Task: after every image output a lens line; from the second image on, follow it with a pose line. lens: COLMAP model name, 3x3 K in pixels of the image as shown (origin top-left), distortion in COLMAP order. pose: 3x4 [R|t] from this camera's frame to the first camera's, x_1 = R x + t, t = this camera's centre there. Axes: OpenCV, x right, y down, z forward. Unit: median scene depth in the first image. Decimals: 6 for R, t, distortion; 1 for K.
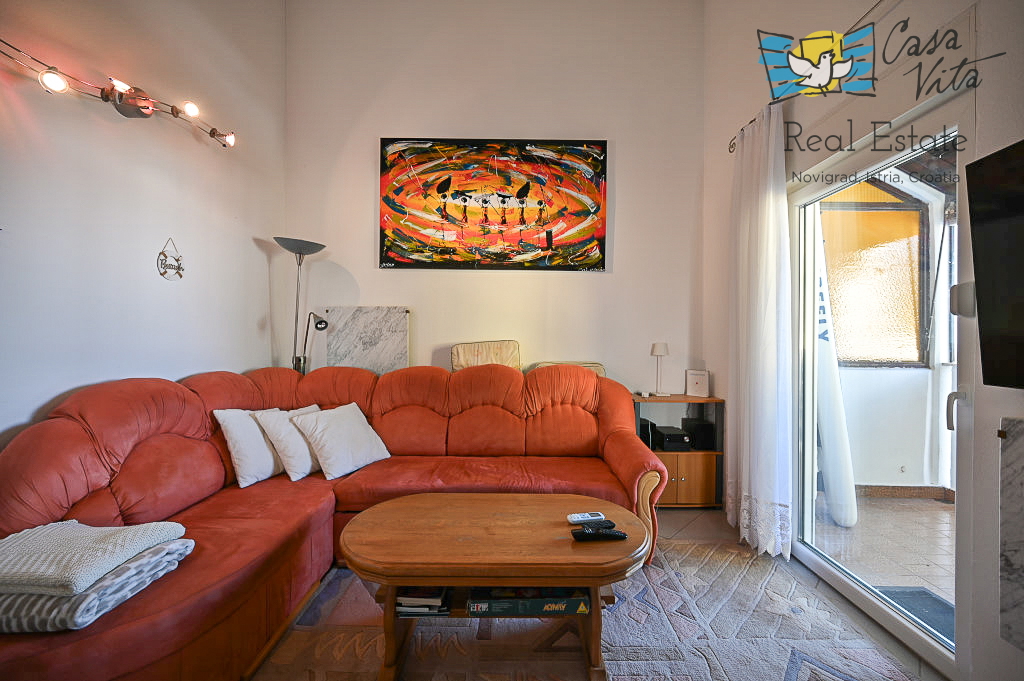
lens RADIAL K [[401.7, 0, 518.1], [0, 401.7, 342.0], [0, 0, 1]] dist [0.000144, -0.000682]
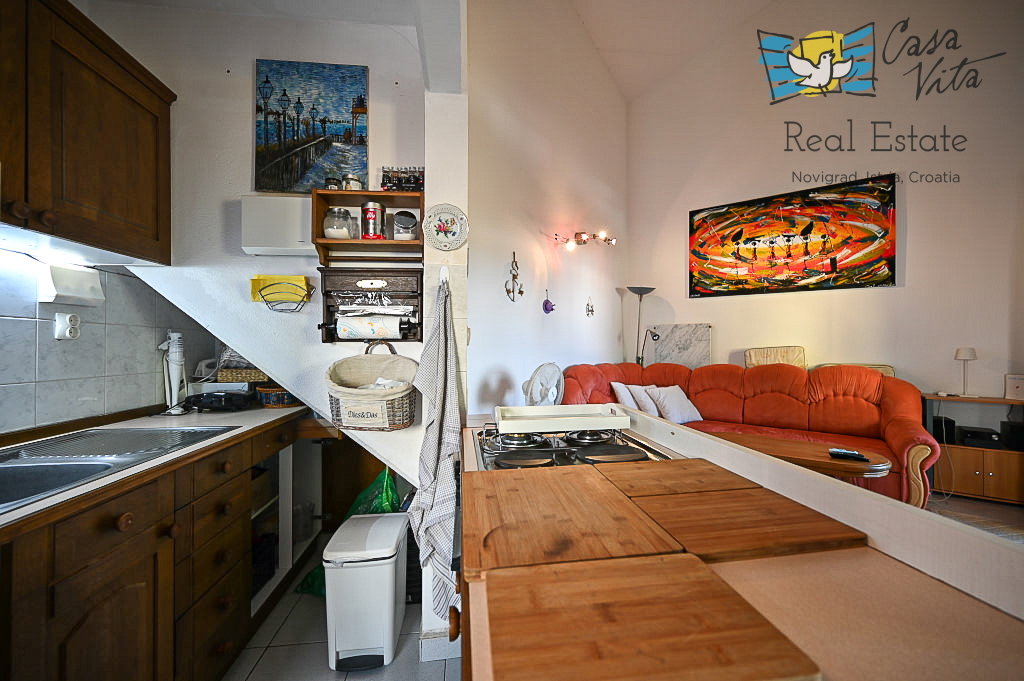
lens RADIAL K [[401.7, 0, 516.8], [0, 401.7, 340.4], [0, 0, 1]] dist [0.000144, -0.000682]
pose [[0.790746, -0.012295, -0.612021, 0.063520], [0.000237, 0.999804, -0.019780, 0.002908], [0.612144, 0.015496, 0.790594, -0.602744]]
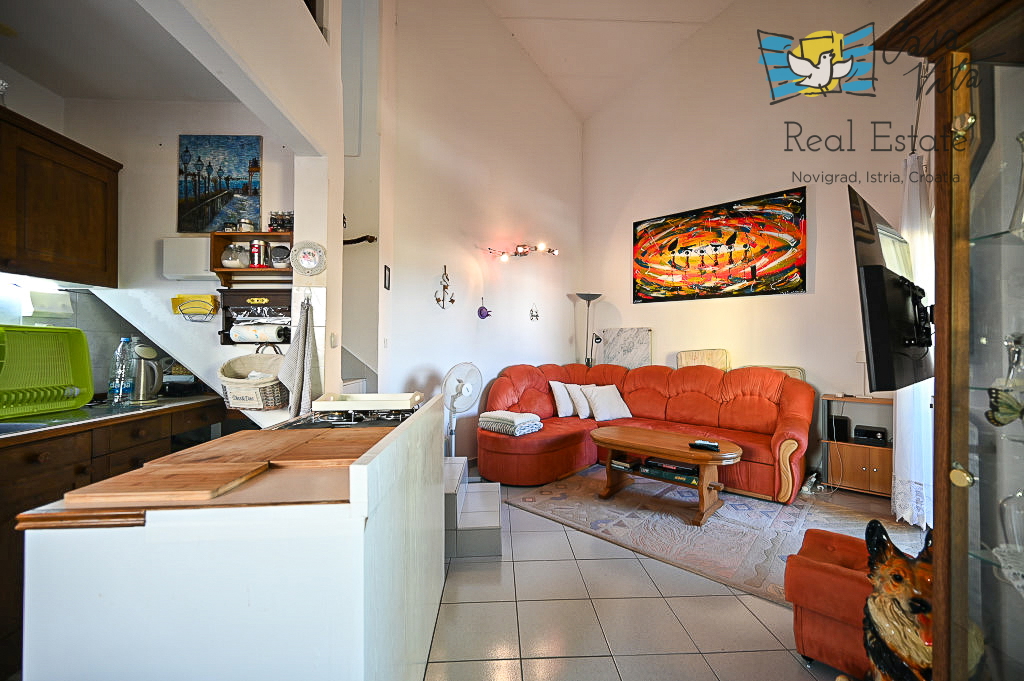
lens RADIAL K [[401.7, 0, 516.2], [0, 401.7, 340.0], [0, 0, 1]] dist [0.000144, -0.000682]
pose [[0.739795, -0.013866, -0.672689, 0.403508], [-0.004149, 0.999675, -0.025169, 0.002513], [0.672819, 0.021411, 0.739497, -0.515341]]
